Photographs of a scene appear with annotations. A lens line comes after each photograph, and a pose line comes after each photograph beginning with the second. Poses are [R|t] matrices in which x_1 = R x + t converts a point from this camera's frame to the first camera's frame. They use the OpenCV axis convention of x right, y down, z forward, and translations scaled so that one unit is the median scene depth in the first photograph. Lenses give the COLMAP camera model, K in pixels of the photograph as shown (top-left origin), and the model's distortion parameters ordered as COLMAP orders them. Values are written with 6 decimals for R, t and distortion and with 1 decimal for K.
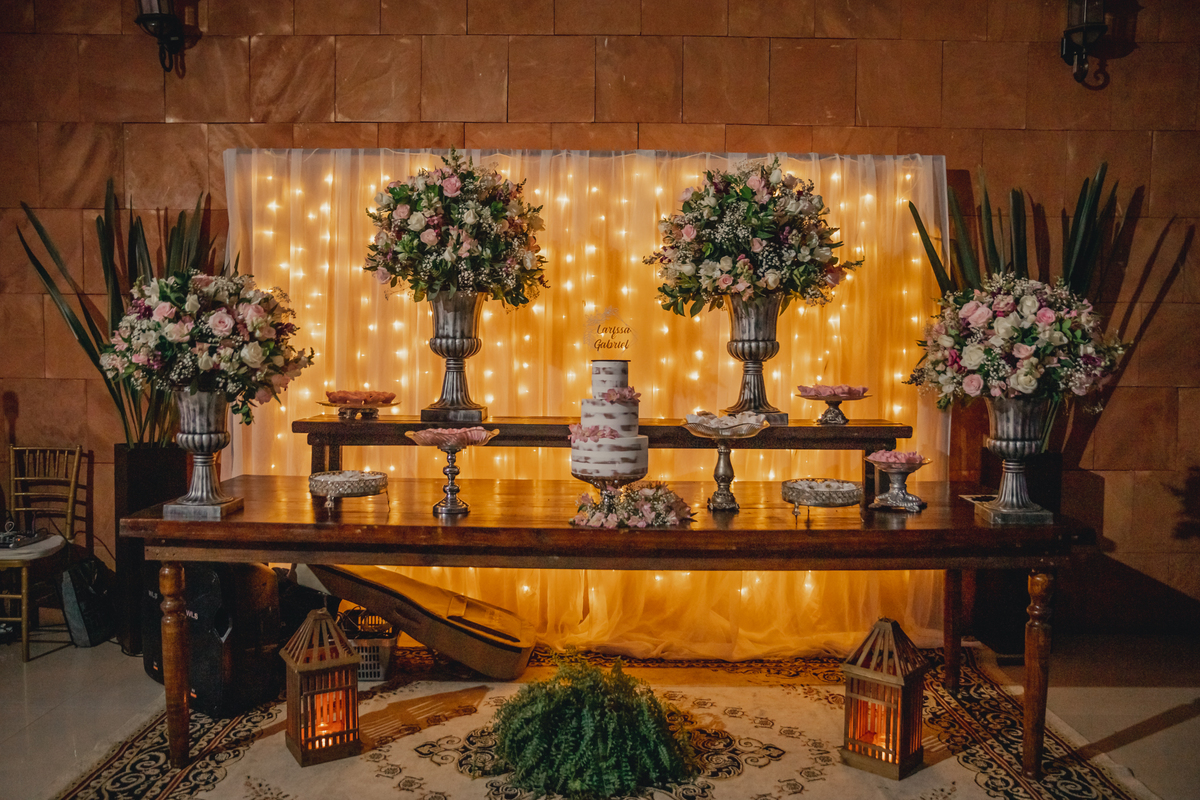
lens RADIAL K [[973.6, 0, 599.1], [0, 973.6, 399.1], [0, 0, 1]] dist [0.001297, 0.000038]
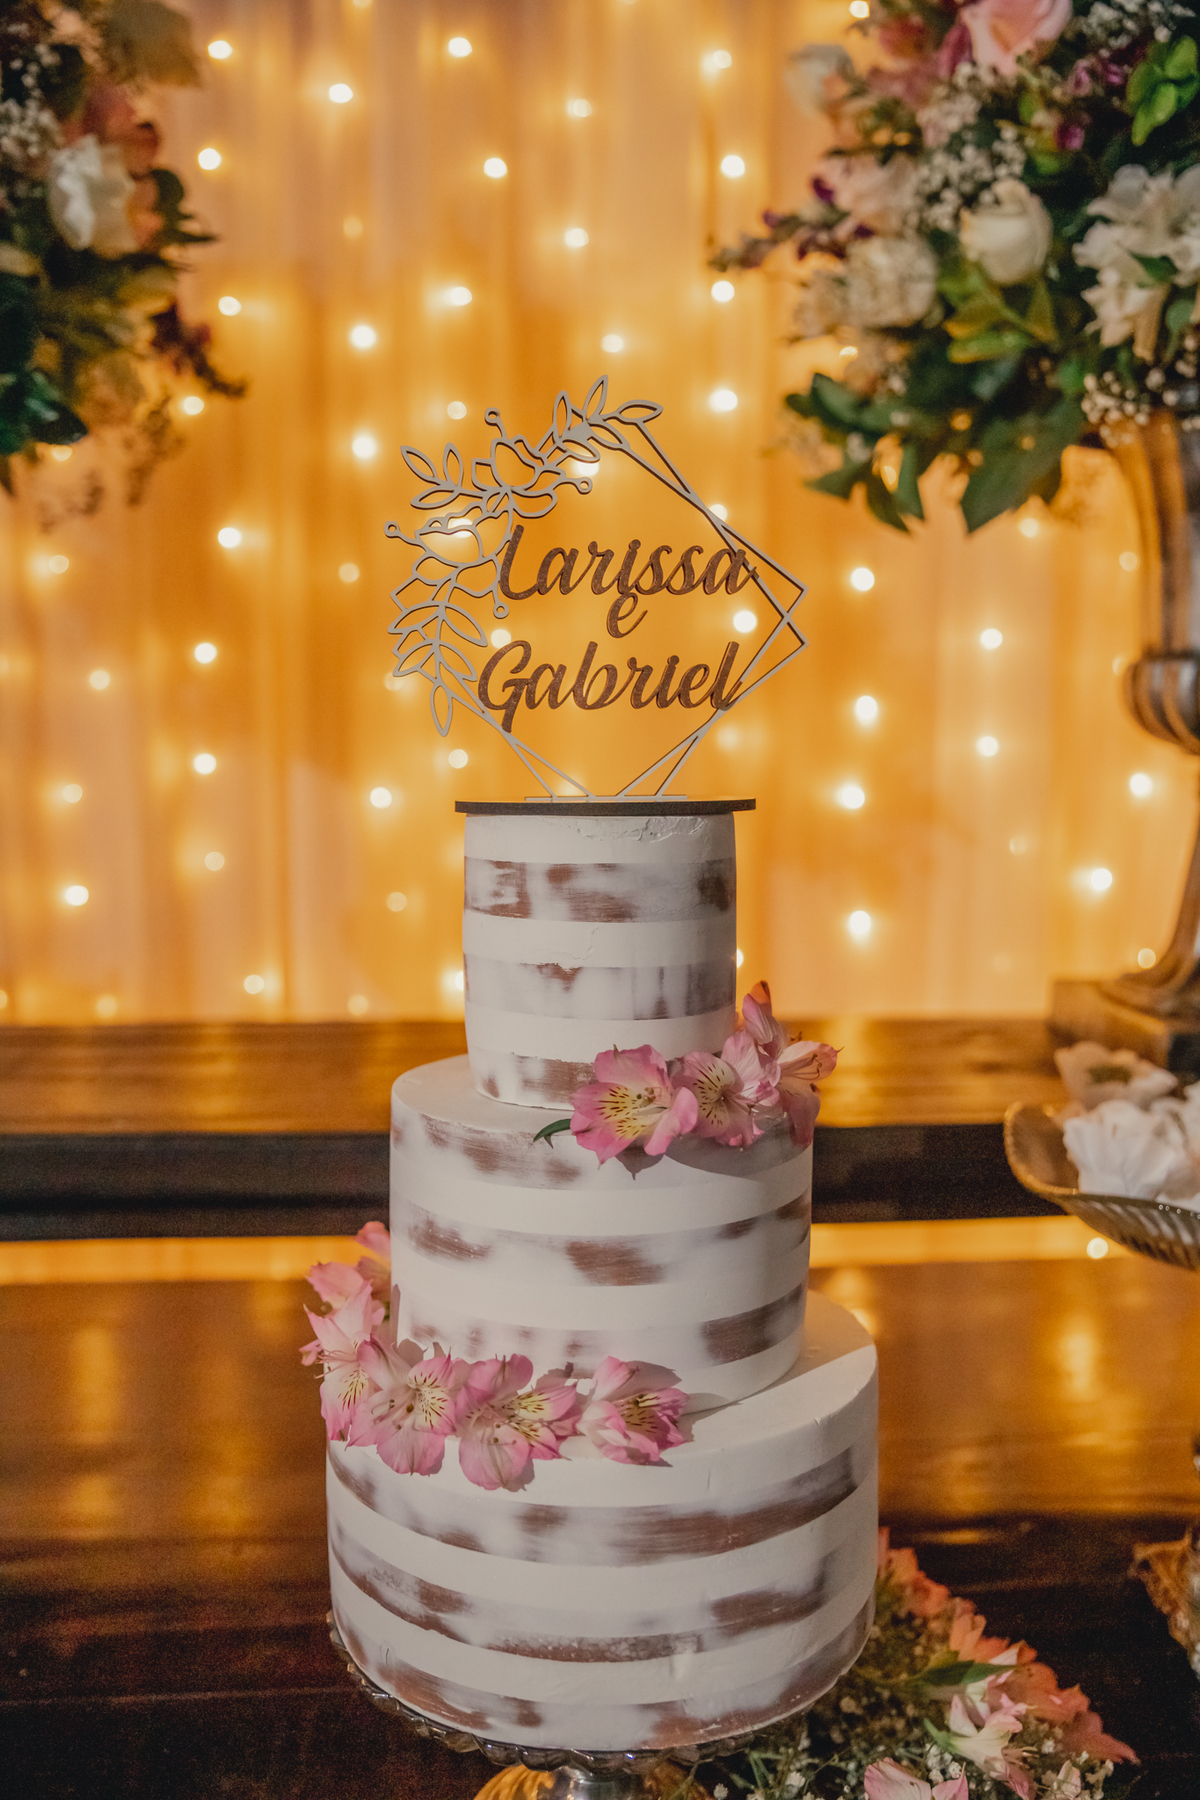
lens RADIAL K [[1794.0, 0, 603.1], [0, 1794.0, 900.1], [0, 0, 1]] dist [0.003565, 0.000000]
pose [[0.997396, -0.018230, 0.069784, -0.004674], [0.013520, 0.997636, 0.067380, -0.035907], [-0.070847, -0.066261, 0.995284, 0.634812]]
